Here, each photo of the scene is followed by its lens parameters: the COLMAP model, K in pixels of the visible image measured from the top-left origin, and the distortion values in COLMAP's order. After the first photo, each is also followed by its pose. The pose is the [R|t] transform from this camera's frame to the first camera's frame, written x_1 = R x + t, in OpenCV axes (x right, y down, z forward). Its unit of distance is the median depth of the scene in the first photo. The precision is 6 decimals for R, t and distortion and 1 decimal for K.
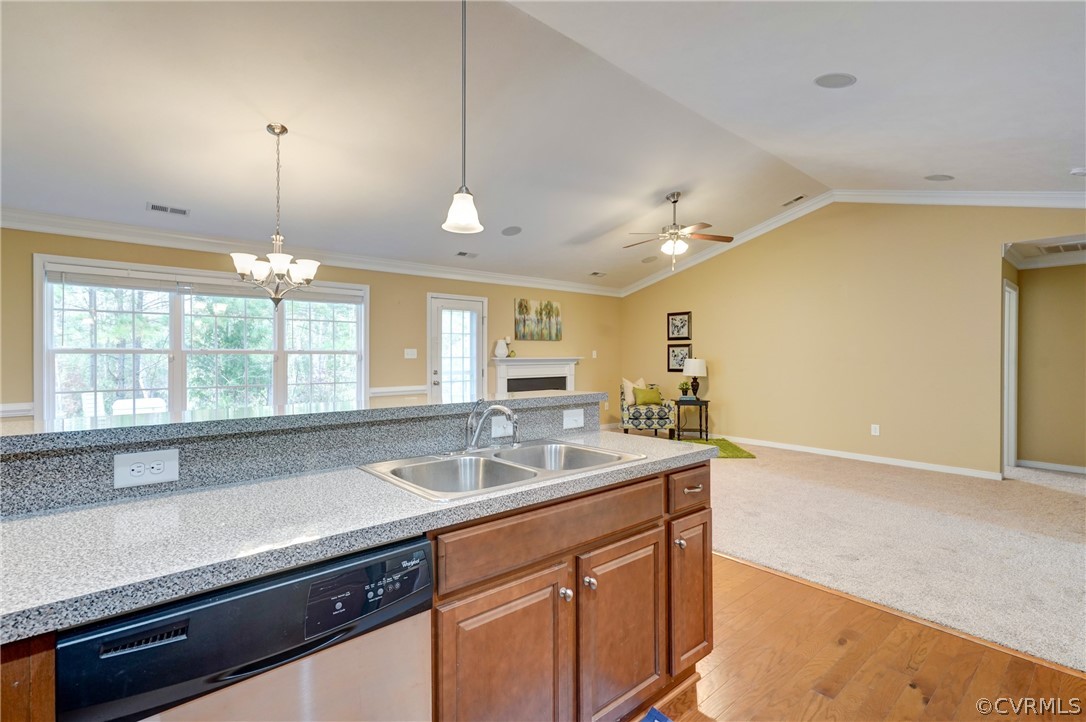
lens RADIAL K [[501.2, 0, 538.8], [0, 501.2, 355.3], [0, 0, 1]] dist [-0.010740, 0.014064]
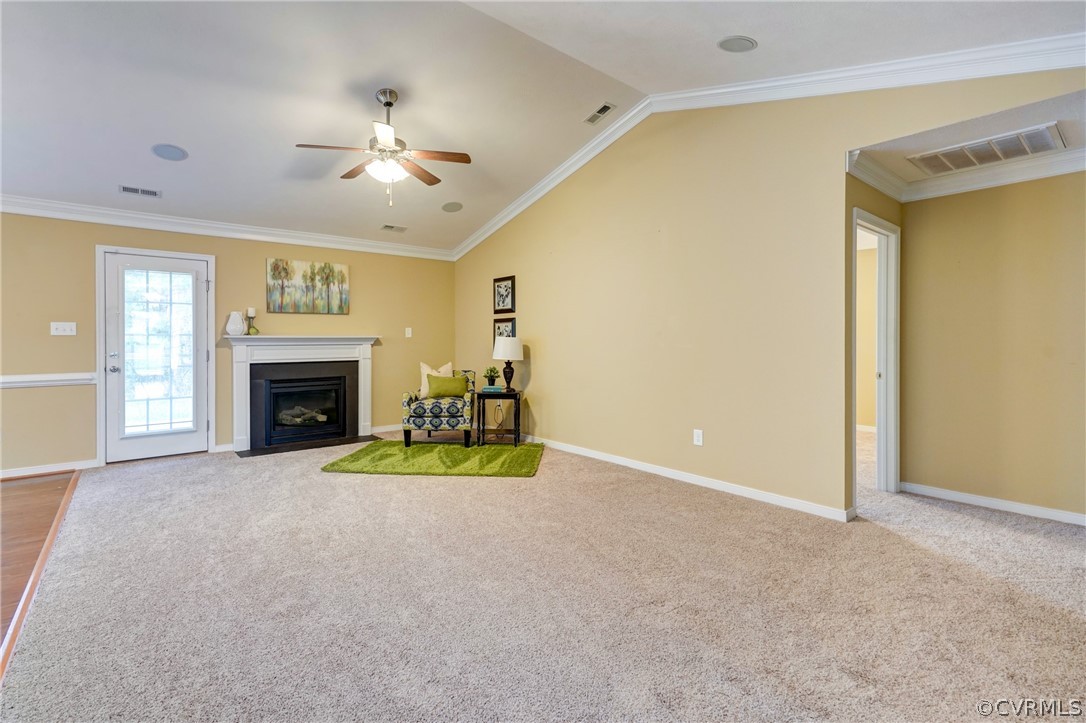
lens RADIAL K [[504.1, 0, 533.8], [0, 504.1, 340.5], [0, 0, 1]] dist [-0.014779, 0.016194]
pose [[0.999714, -0.002172, -0.023803, 0.384200], [0.002201, 0.999997, 0.001192, 0.012137], [0.023800, -0.001244, 0.999716, 0.249414]]
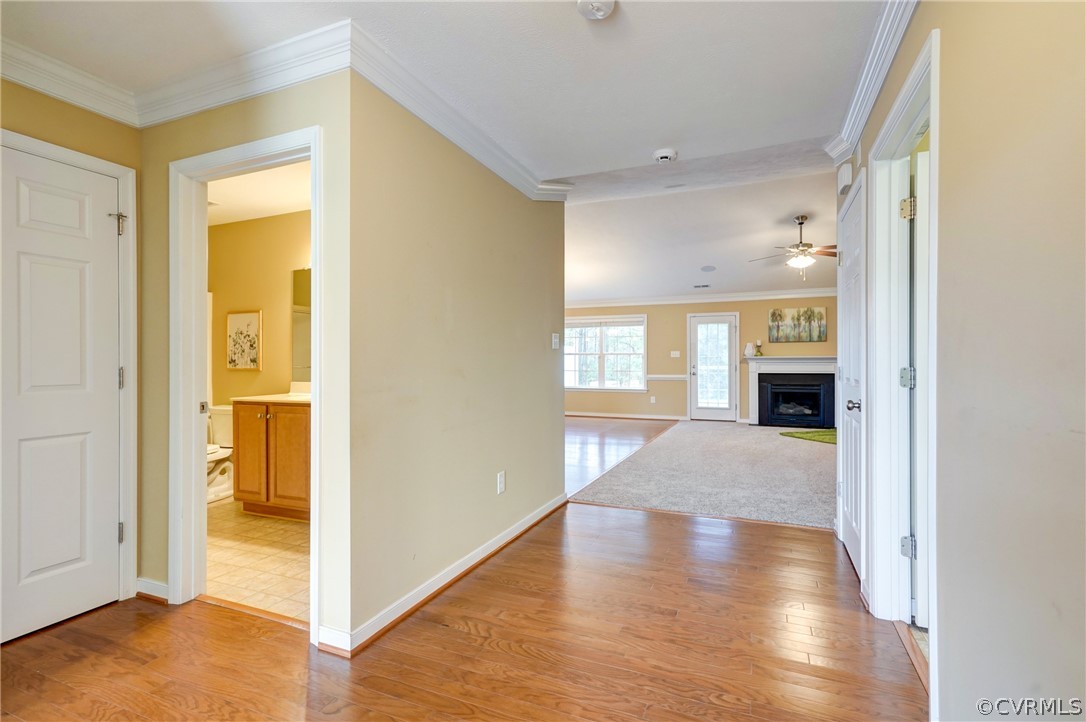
lens RADIAL K [[503.2, 0, 524.4], [0, 503.2, 358.3], [0, 0, 1]] dist [0.000481, 0.000105]
pose [[0.414871, -0.007873, -0.909846, 0.857532], [-0.000591, 0.999960, -0.008922, 0.020391], [0.909880, 0.004239, 0.414850, -0.076597]]
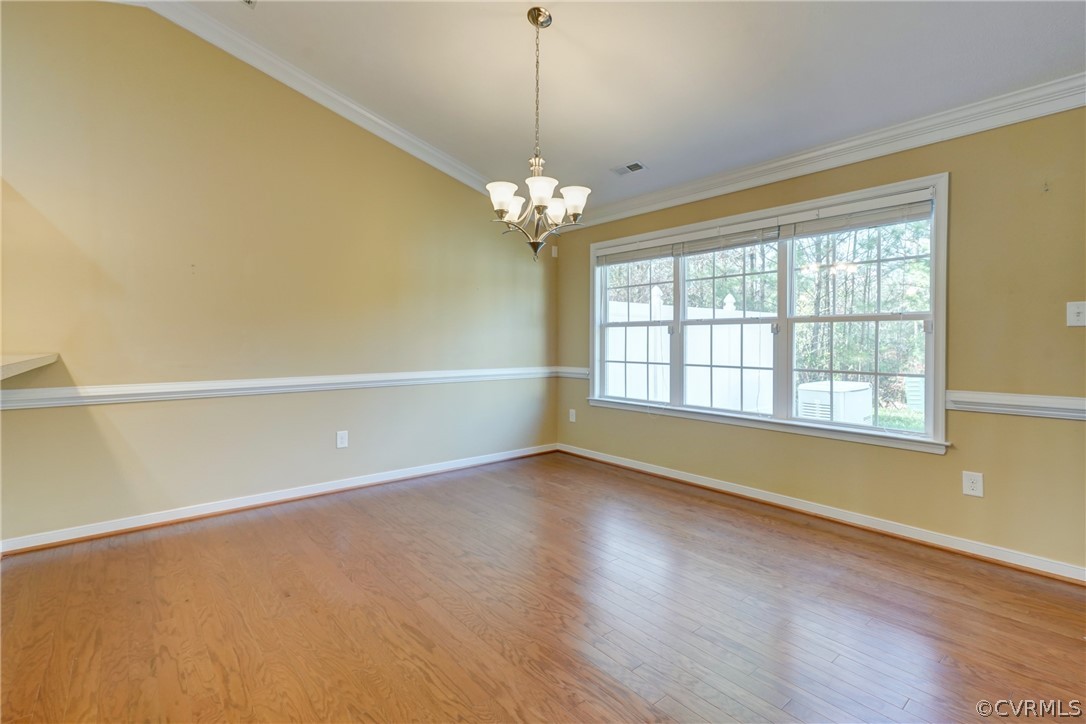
lens RADIAL K [[504.1, 0, 533.8], [0, 504.1, 341.0], [0, 0, 1]] dist [-0.014779, 0.016194]
pose [[-0.018469, 0.001410, -0.999828, 0.116493], [-0.004277, 0.999990, 0.001489, 0.016414], [0.999820, 0.004304, -0.018463, 0.509192]]
